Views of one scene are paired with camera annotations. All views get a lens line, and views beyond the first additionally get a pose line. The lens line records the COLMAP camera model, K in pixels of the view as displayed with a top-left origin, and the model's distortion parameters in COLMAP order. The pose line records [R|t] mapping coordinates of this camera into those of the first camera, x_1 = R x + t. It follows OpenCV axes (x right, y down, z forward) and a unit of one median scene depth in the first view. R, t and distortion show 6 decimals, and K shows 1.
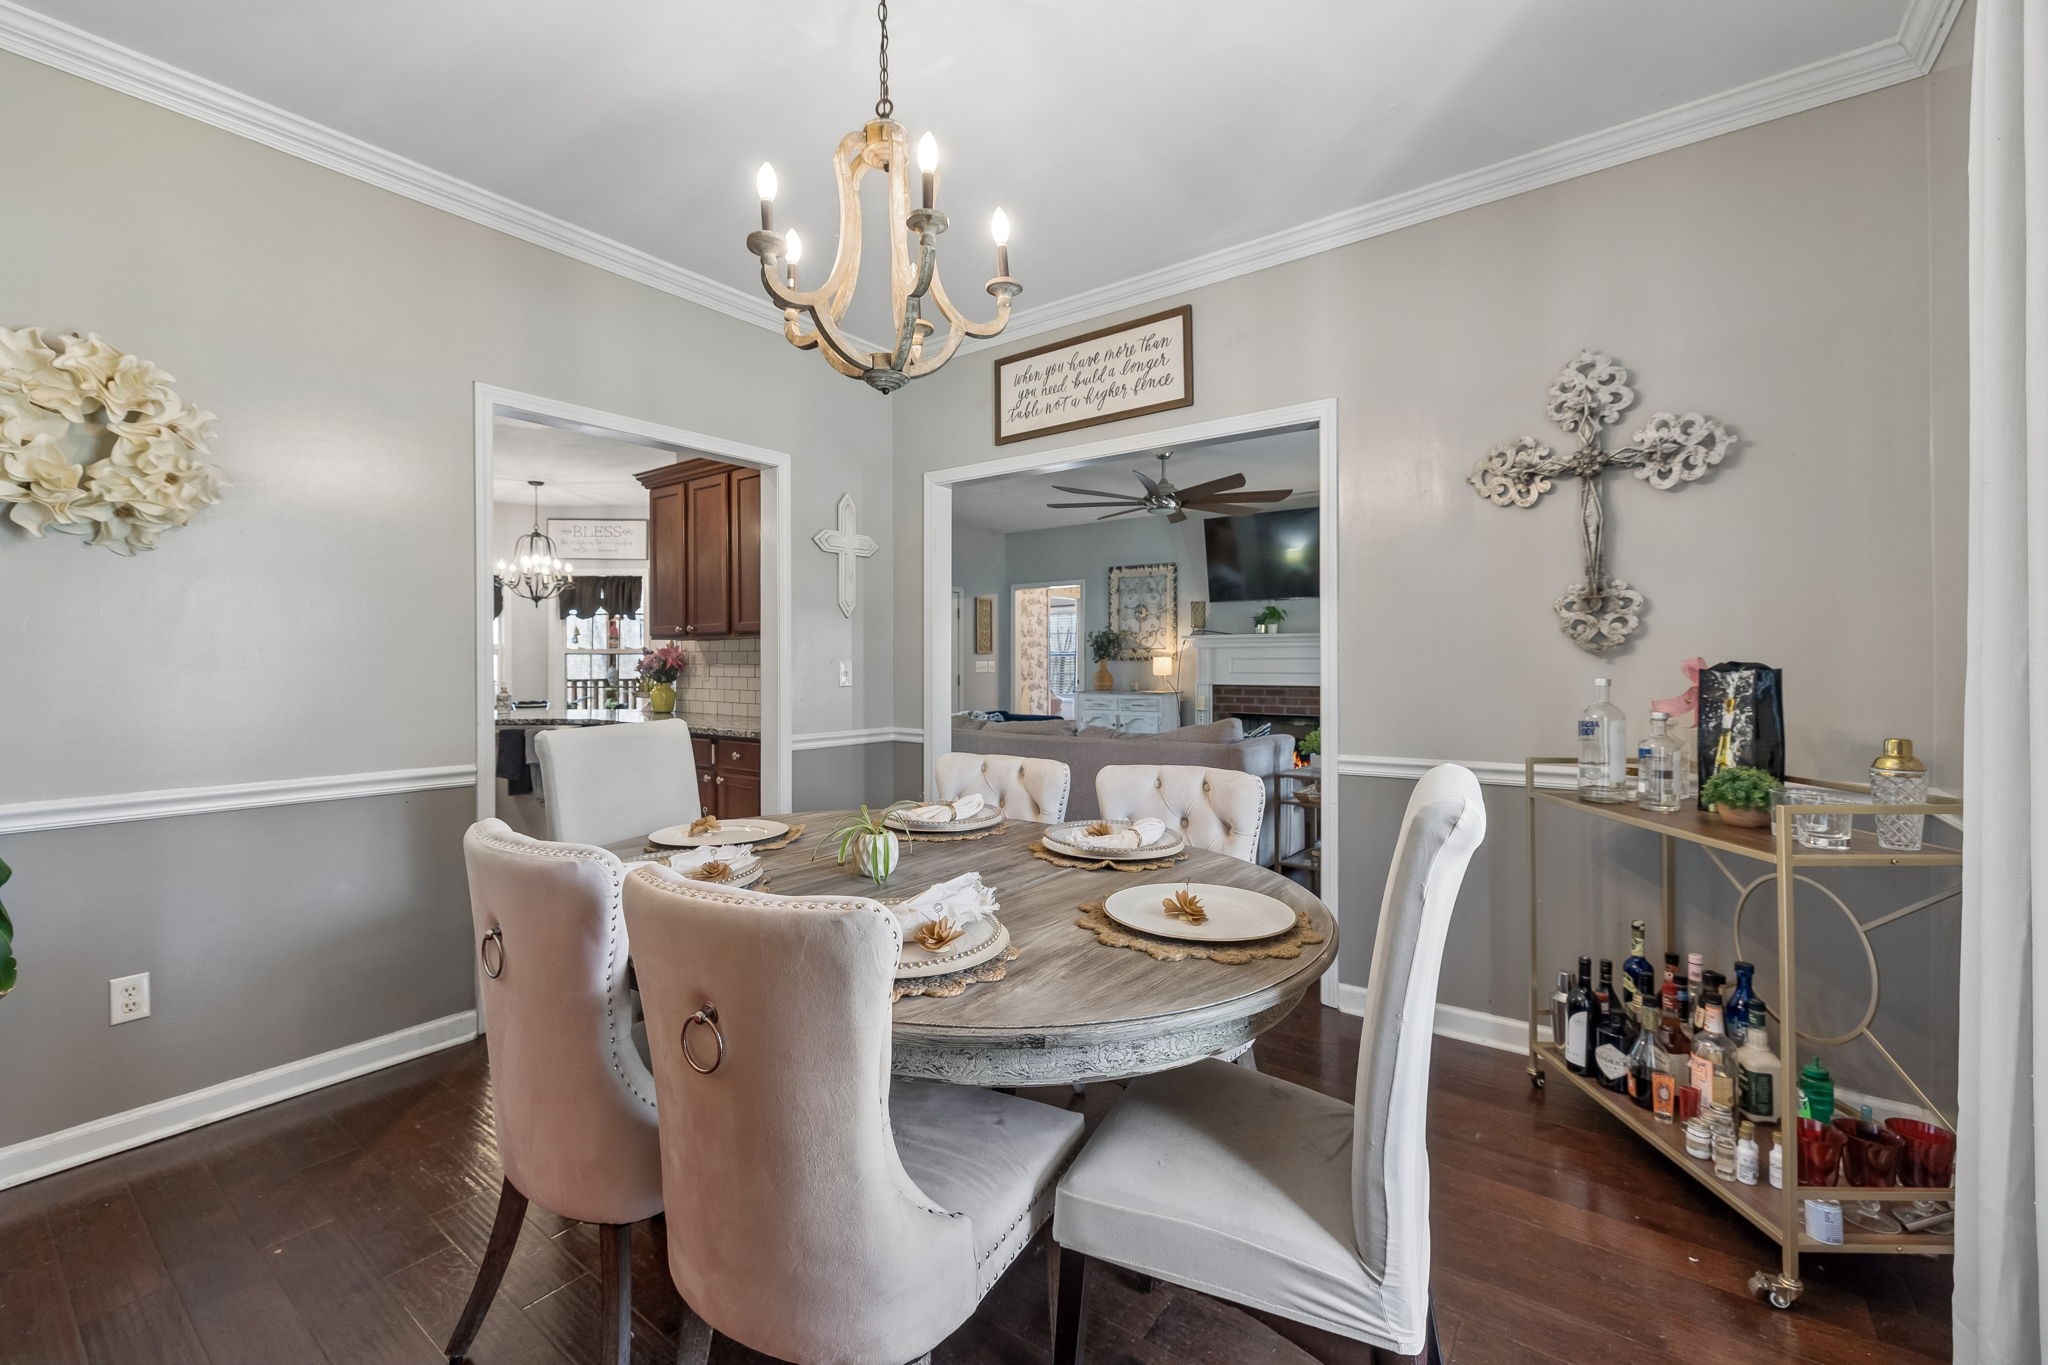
lens RADIAL K [[858.0, 0, 1015.1], [0, 858.0, 668.8], [0, 0, 1]] dist [-0.000273, -0.000165]
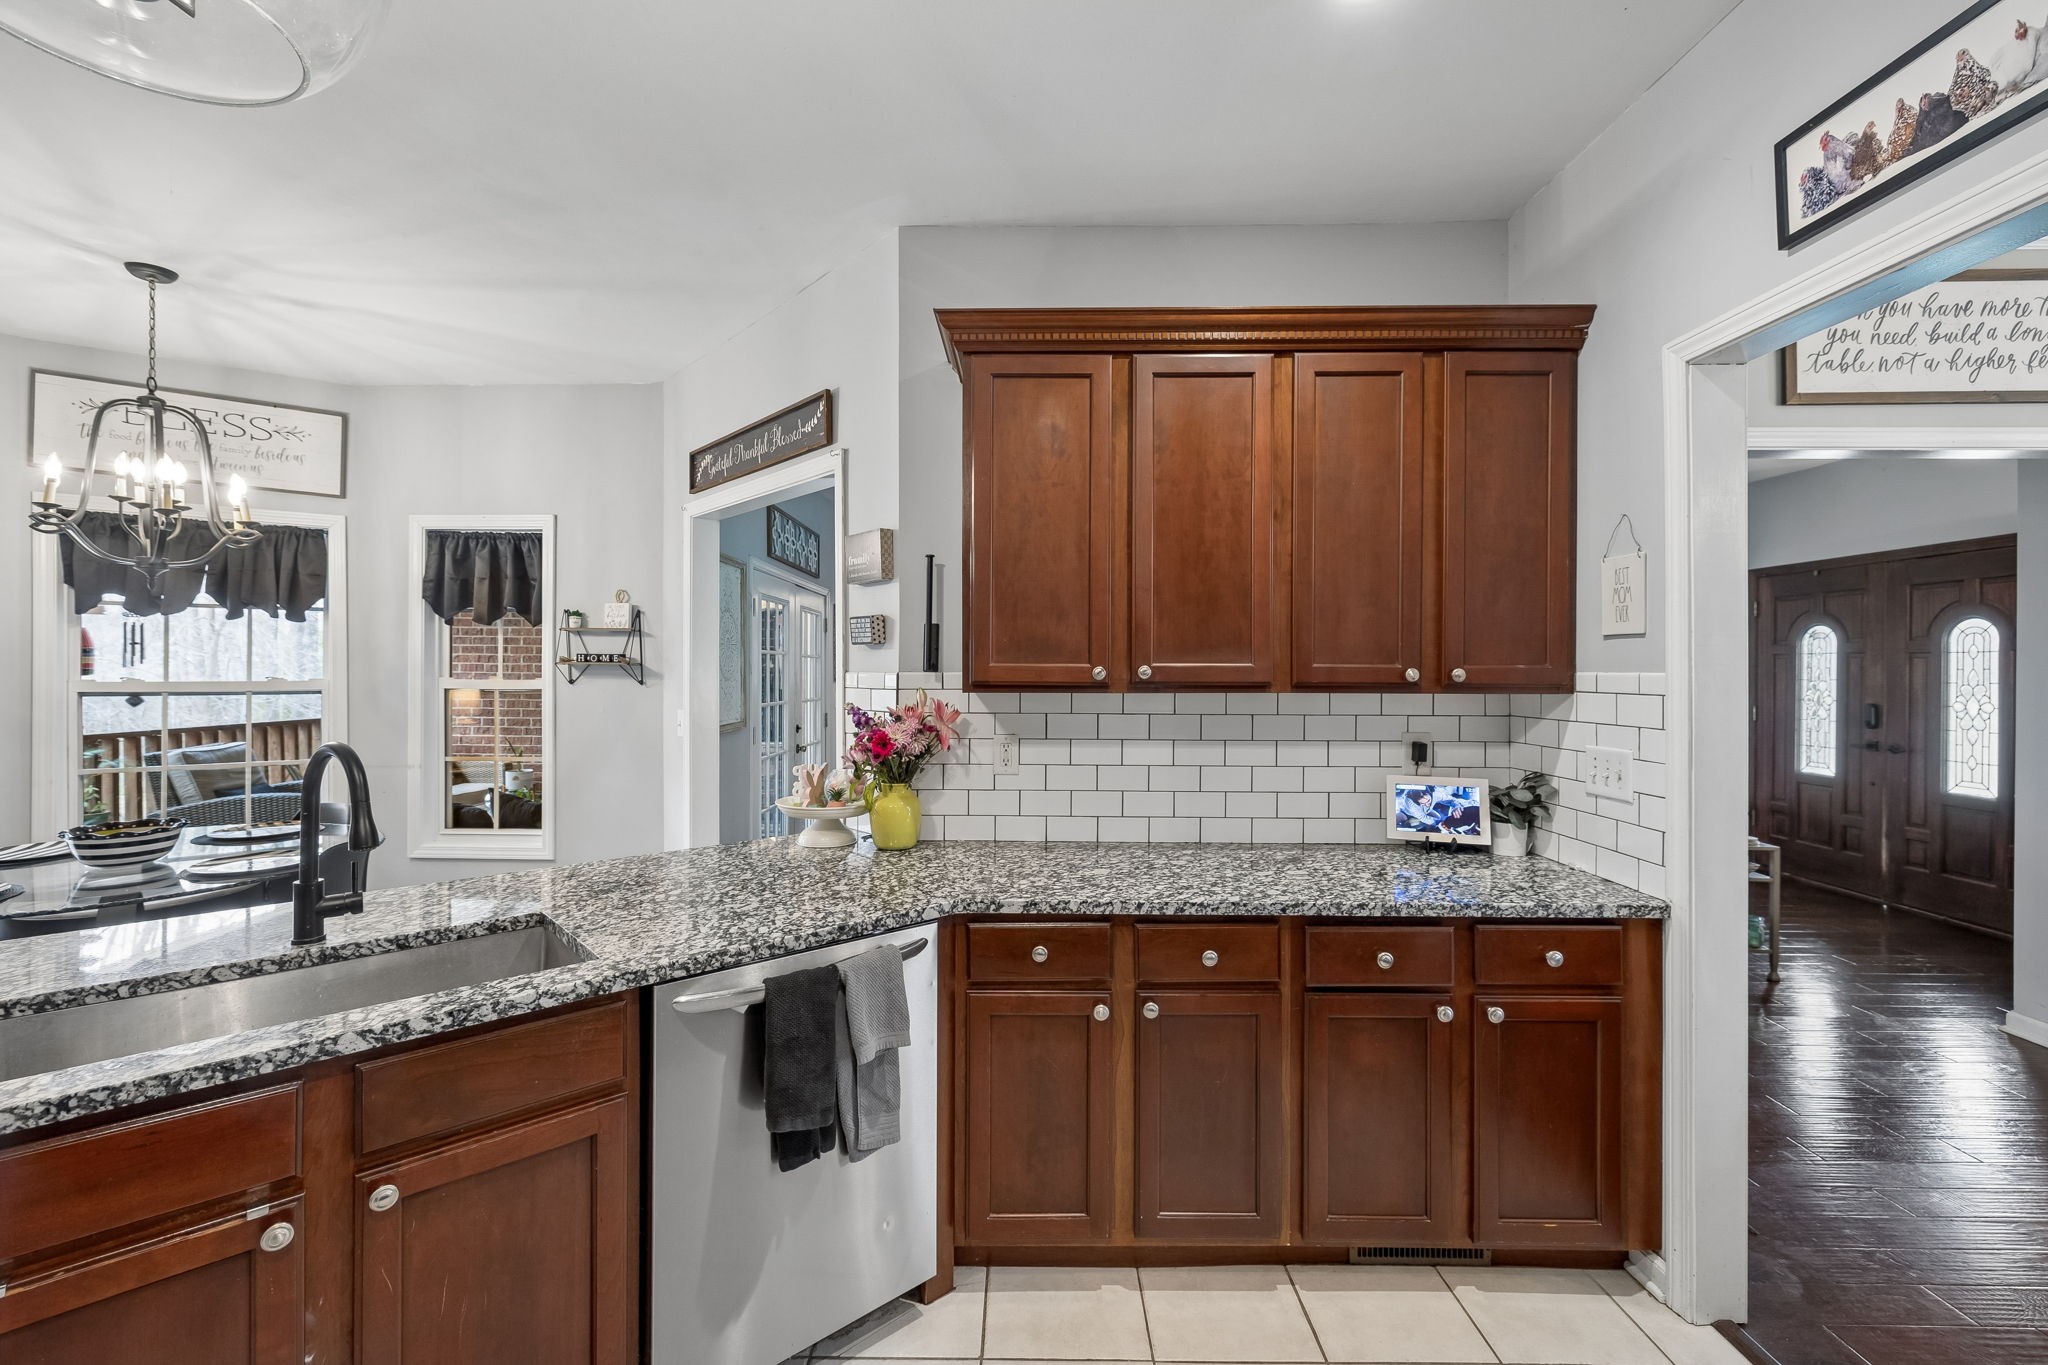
lens RADIAL K [[858.0, 0, 1015.1], [0, 858.0, 668.8], [0, 0, 1]] dist [-0.000273, -0.000165]
pose [[0.802866, 0.003768, 0.596148, -0.917879], [0.001762, 0.999961, -0.008693, -0.059004], [-0.596157, 0.008030, 0.802828, 0.870810]]
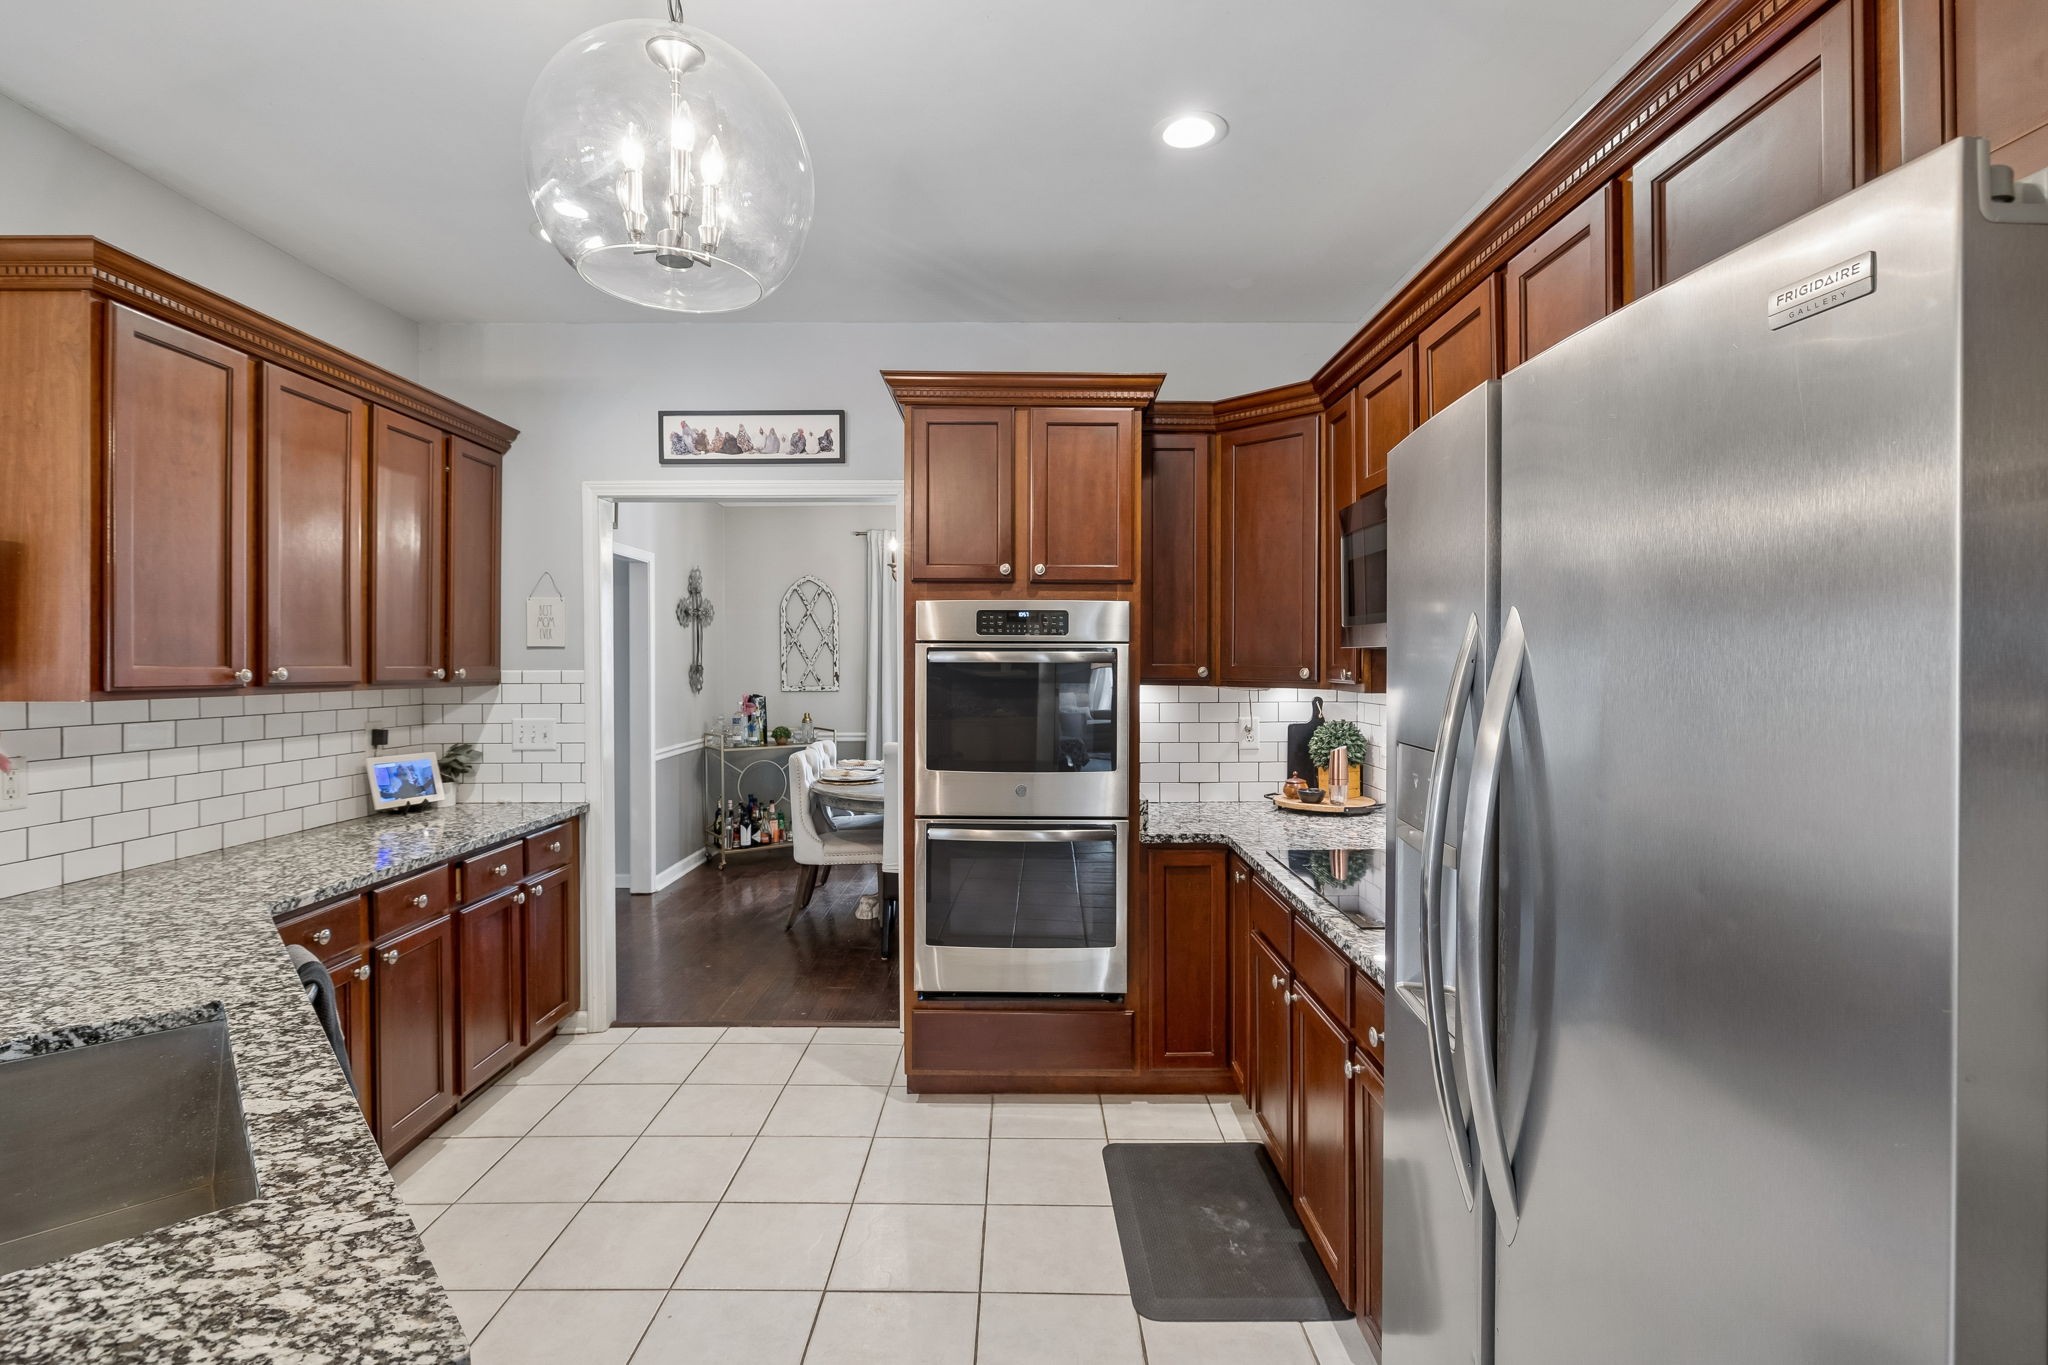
lens RADIAL K [[944.3, 0, 1019.9], [0, 944.3, 663.1], [0, 0, 1]] dist [0.000051, -0.000086]
pose [[-0.604021, 0.004100, 0.796958, -1.329293], [0.010480, 0.999941, 0.002799, -0.065622], [-0.796899, 0.010043, -0.604028, 1.260106]]
